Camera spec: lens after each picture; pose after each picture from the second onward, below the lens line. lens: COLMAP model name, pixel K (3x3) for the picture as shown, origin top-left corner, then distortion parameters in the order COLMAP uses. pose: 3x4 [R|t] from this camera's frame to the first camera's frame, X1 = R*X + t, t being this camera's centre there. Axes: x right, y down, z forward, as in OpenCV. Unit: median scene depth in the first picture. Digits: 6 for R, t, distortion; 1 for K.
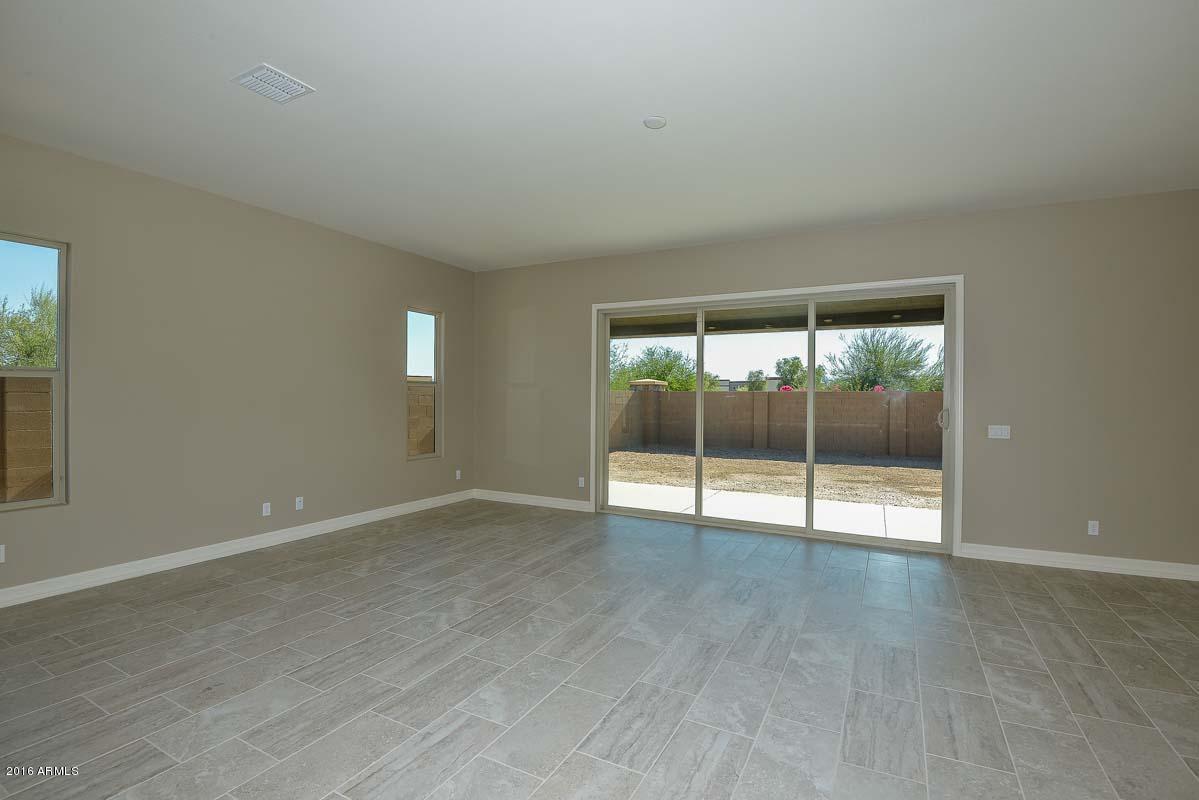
lens RADIAL K [[552.0, 0, 596.3], [0, 552.0, 399.9], [0, 0, 1]] dist [-0.001697, -0.025889]
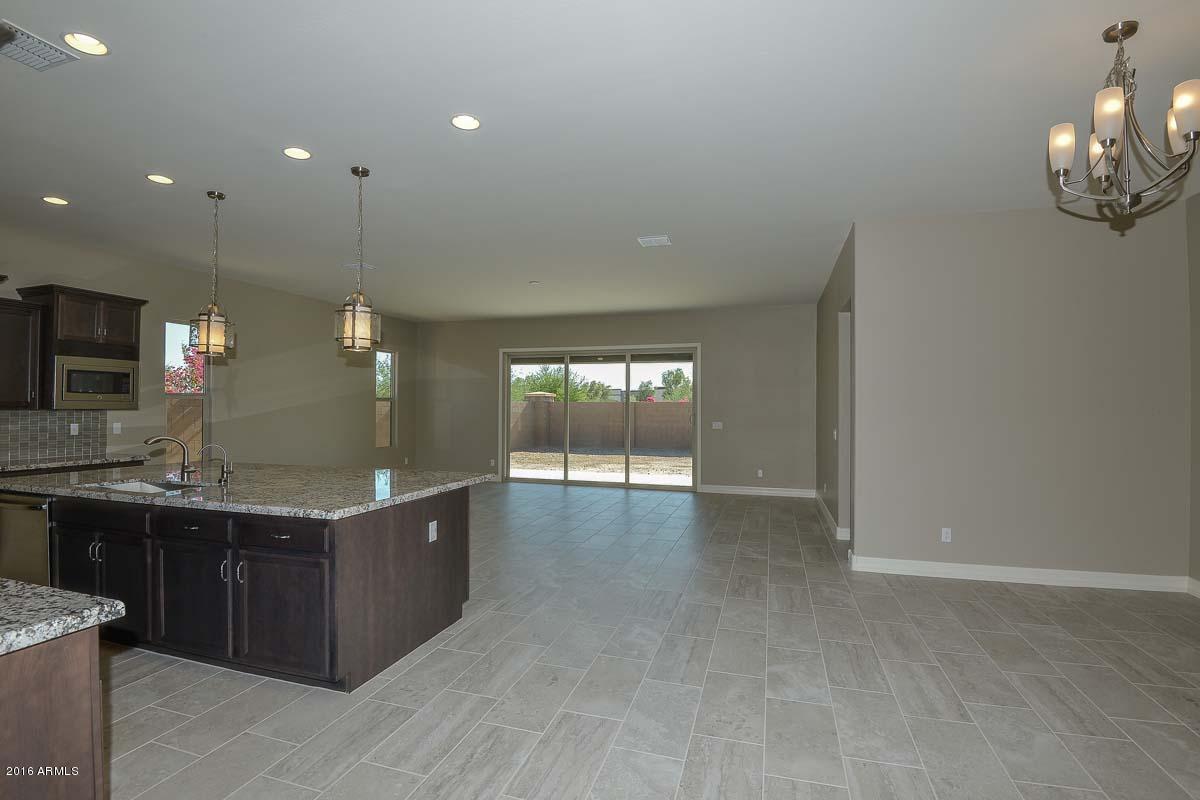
lens RADIAL K [[558.6, 0, 597.7], [0, 558.6, 401.6], [0, 0, 1]] dist [-0.001622, -0.028497]
pose [[0.982005, -0.001469, 0.188849, -0.041866], [0.003976, 0.999909, -0.012898, -0.001477], [-0.188813, 0.013416, 0.981921, -0.767452]]
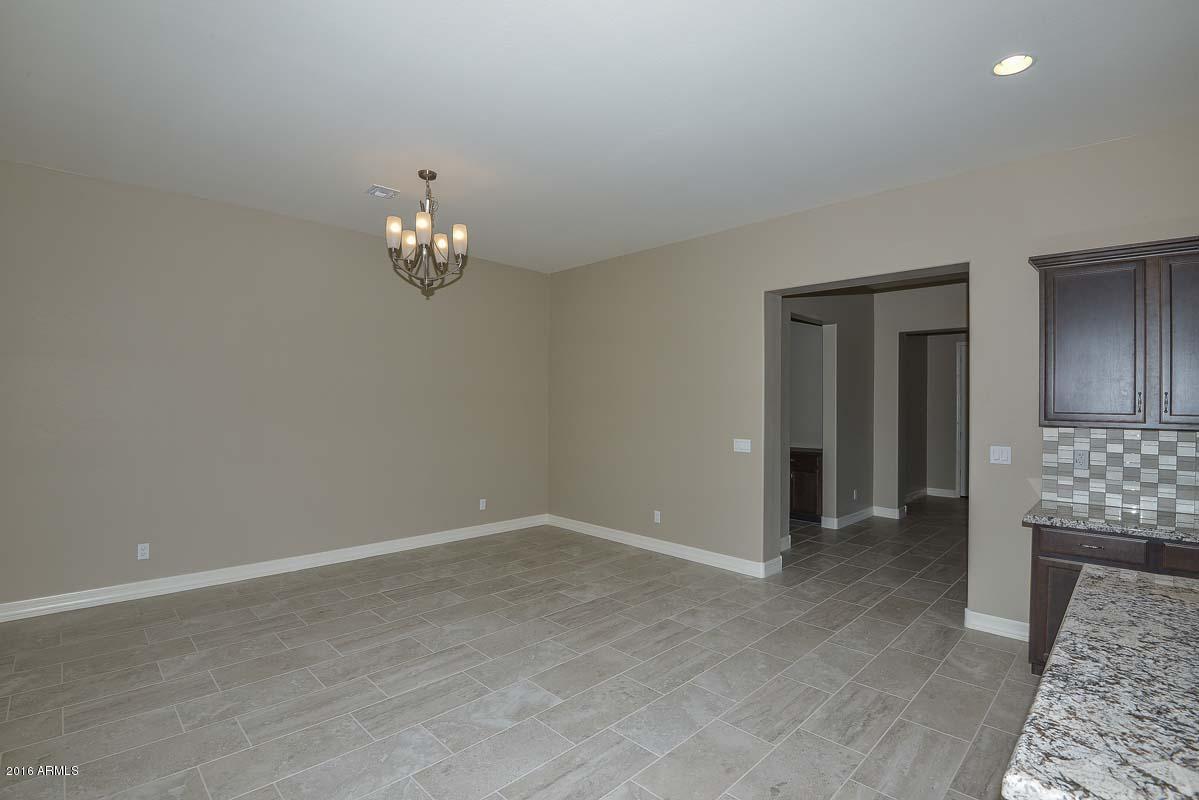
lens RADIAL K [[558.1, 0, 597.2], [0, 558.1, 401.6], [0, 0, 1]] dist [-0.001622, -0.028497]
pose [[-0.955874, -0.017803, 0.293237, 0.031721], [-0.016094, 0.999837, 0.008239, -0.019329], [-0.293336, 0.003156, -0.956004, 0.219274]]
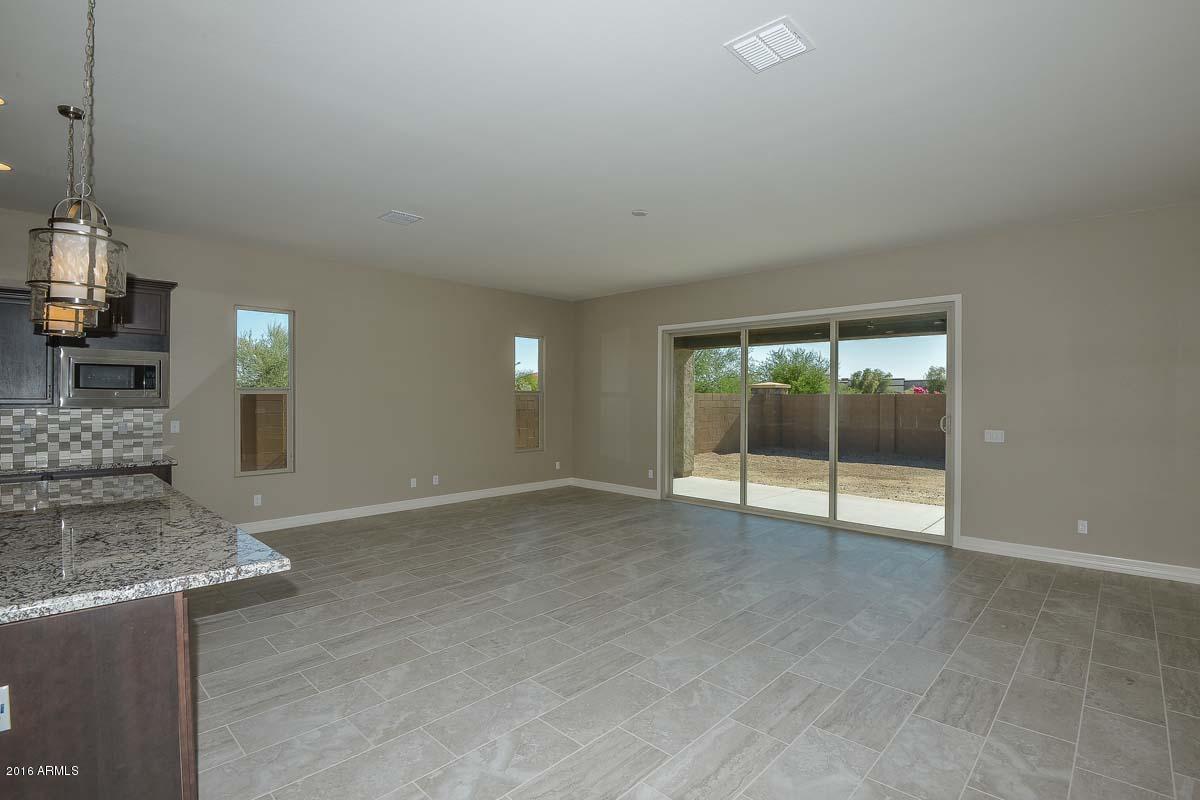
lens RADIAL K [[558.6, 0, 597.7], [0, 558.6, 401.6], [0, 0, 1]] dist [-0.001622, -0.028497]
pose [[0.962163, -0.002557, -0.272464, 0.249262], [0.002545, 0.999997, -0.000397, -0.010934], [0.272464, -0.000311, 0.962166, -0.259993]]
